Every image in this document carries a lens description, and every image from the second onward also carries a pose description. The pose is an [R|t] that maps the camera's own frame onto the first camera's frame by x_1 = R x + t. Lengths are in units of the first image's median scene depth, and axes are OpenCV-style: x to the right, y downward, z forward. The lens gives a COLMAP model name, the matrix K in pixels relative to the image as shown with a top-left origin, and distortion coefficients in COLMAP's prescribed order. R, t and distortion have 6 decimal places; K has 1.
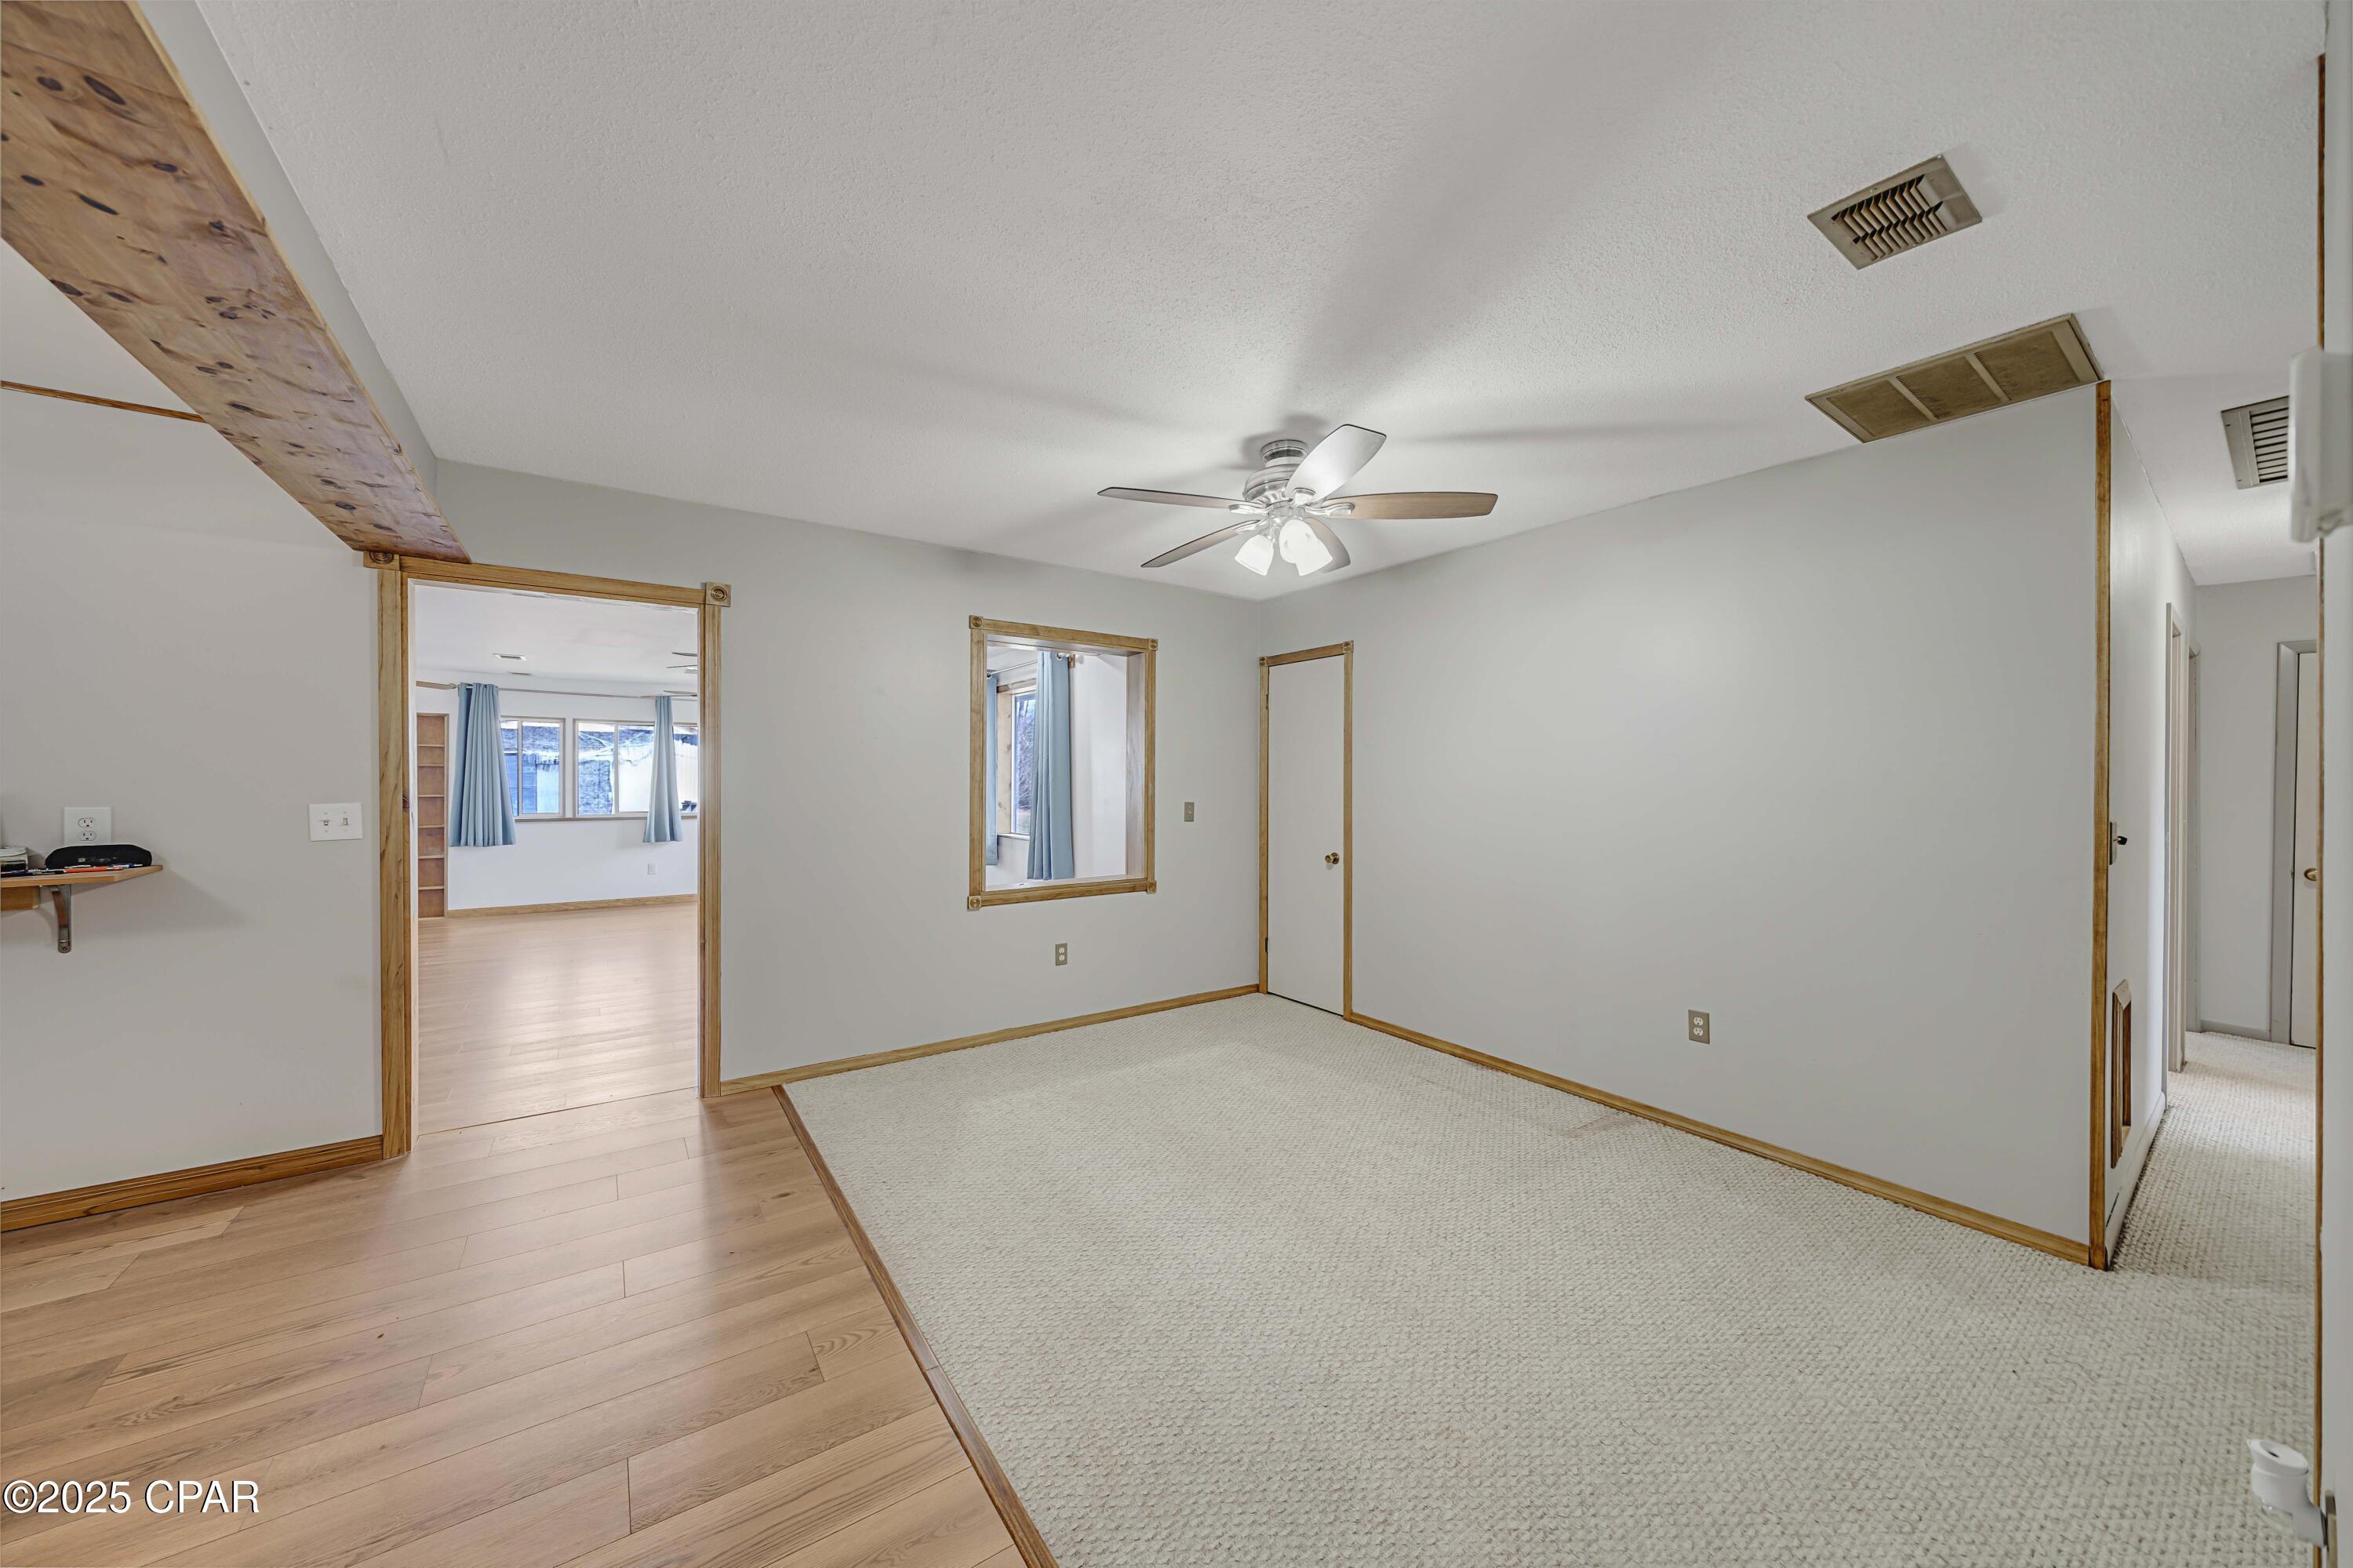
lens RADIAL K [[809.1, 0, 1163.1], [0, 809.1, 795.5], [0, 0, 1]] dist [-0.004368, 0.000748]
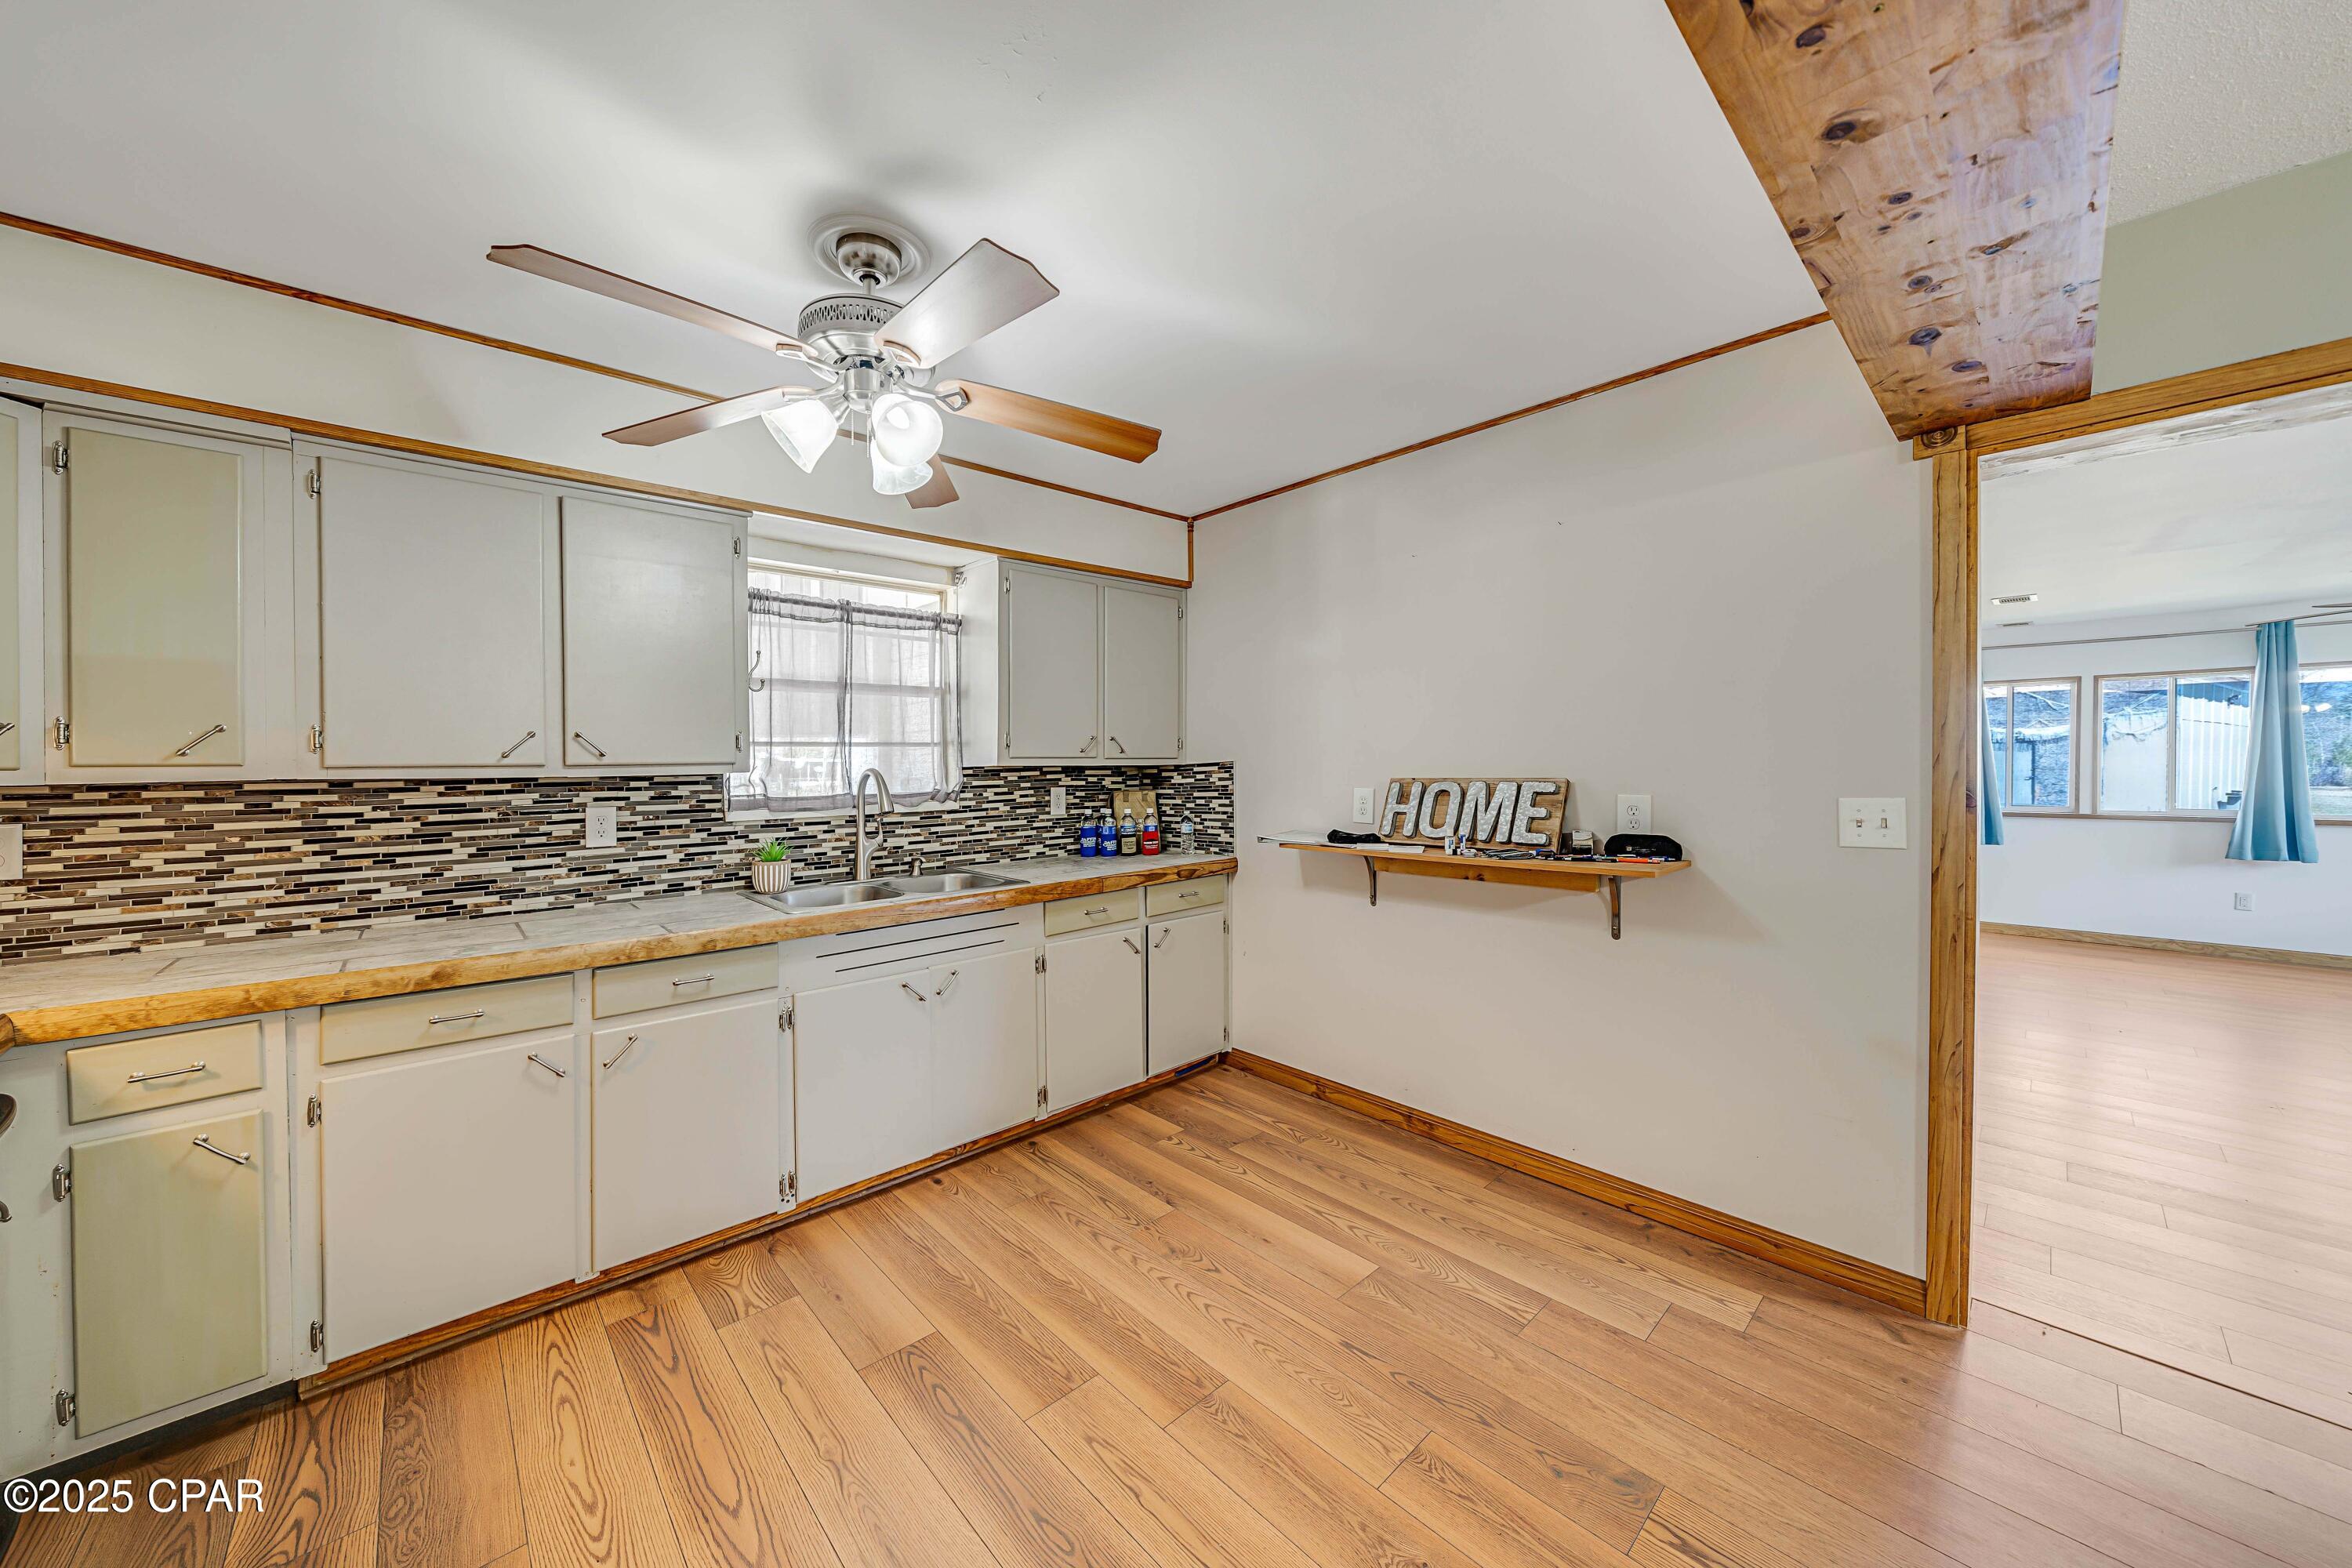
lens RADIAL K [[808.7, 0, 1165.2], [0, 808.7, 776.1], [0, 0, 1]] dist [-0.004368, 0.000748]
pose [[0.126447, 0.006448, -0.991952, -0.369806], [-0.009189, 0.999944, 0.005328, -0.007209], [0.991931, 0.008442, 0.126499, 0.263924]]
